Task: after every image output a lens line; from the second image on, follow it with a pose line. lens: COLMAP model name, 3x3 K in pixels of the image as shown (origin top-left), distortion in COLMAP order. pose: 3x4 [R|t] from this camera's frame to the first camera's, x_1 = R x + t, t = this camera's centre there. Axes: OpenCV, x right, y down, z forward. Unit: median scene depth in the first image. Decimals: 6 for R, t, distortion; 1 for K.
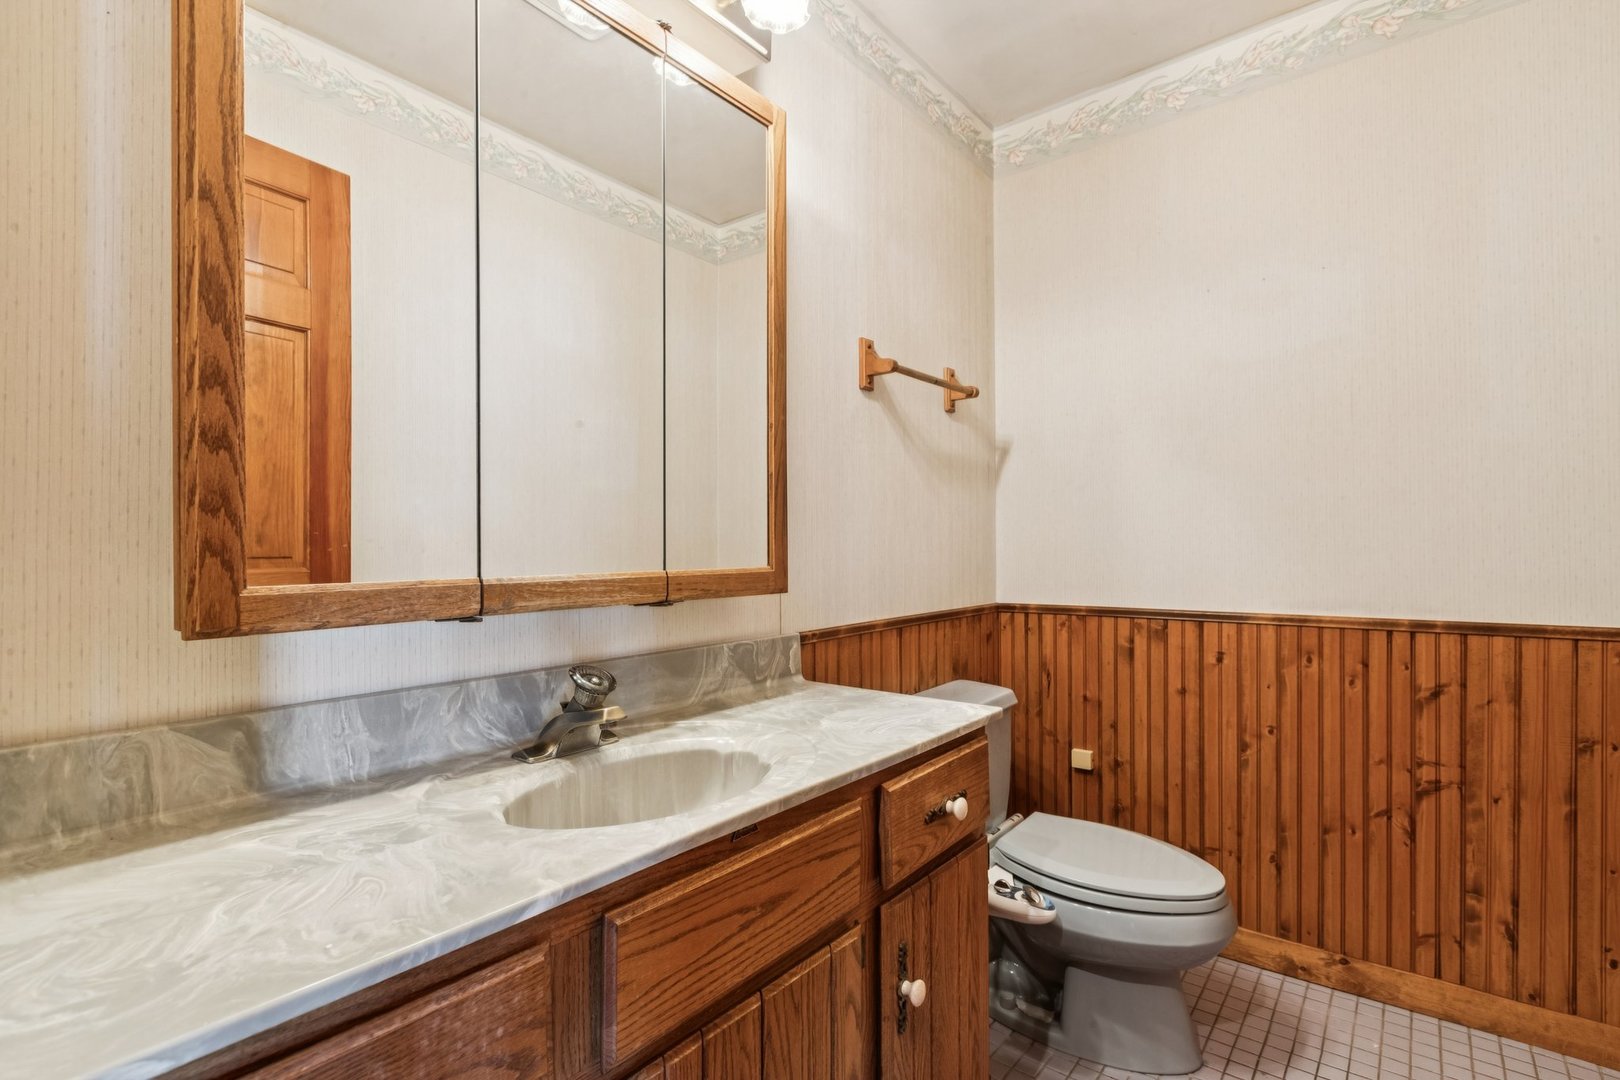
lens RADIAL K [[764.6, 0, 812.5], [0, 764.6, 546.7], [0, 0, 1]] dist [-0.002634, -0.000540]
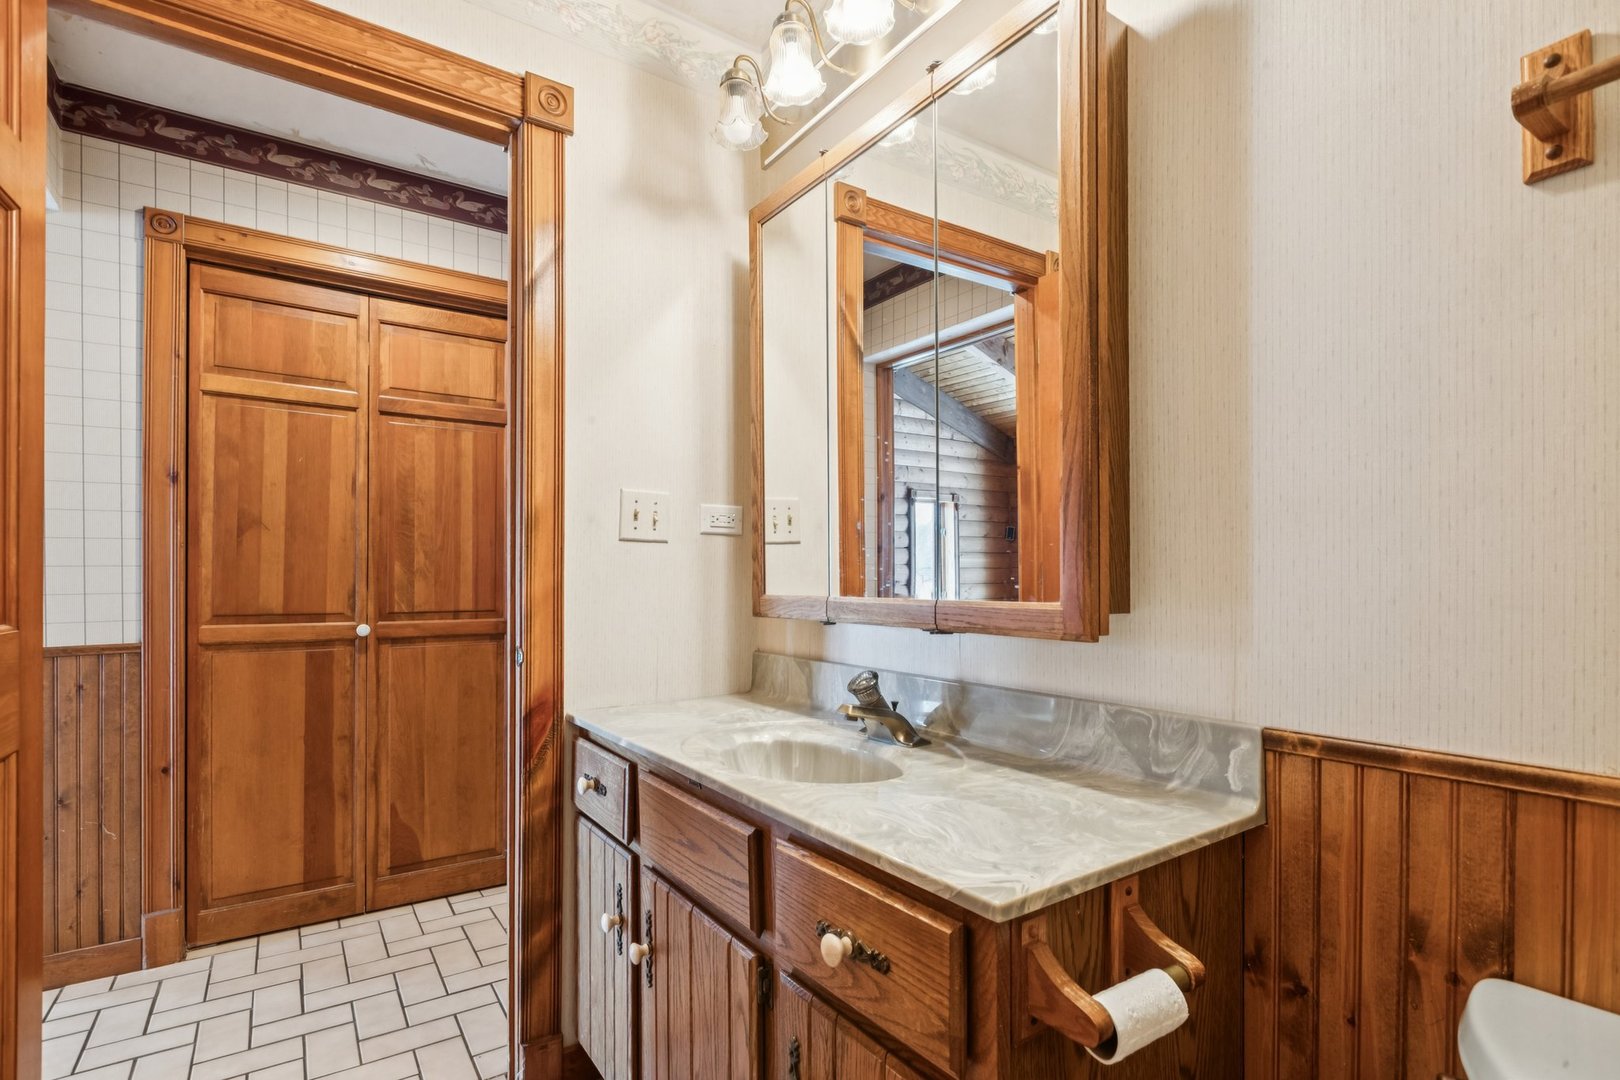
lens RADIAL K [[764.6, 0, 809.5], [0, 764.6, 574.9], [0, 0, 1]] dist [-0.002634, -0.000540]
pose [[-0.280461, 0.005062, -0.959852, 0.704954], [0.003606, 0.999985, 0.004220, -0.005622], [0.959859, -0.002278, -0.280475, 0.948696]]
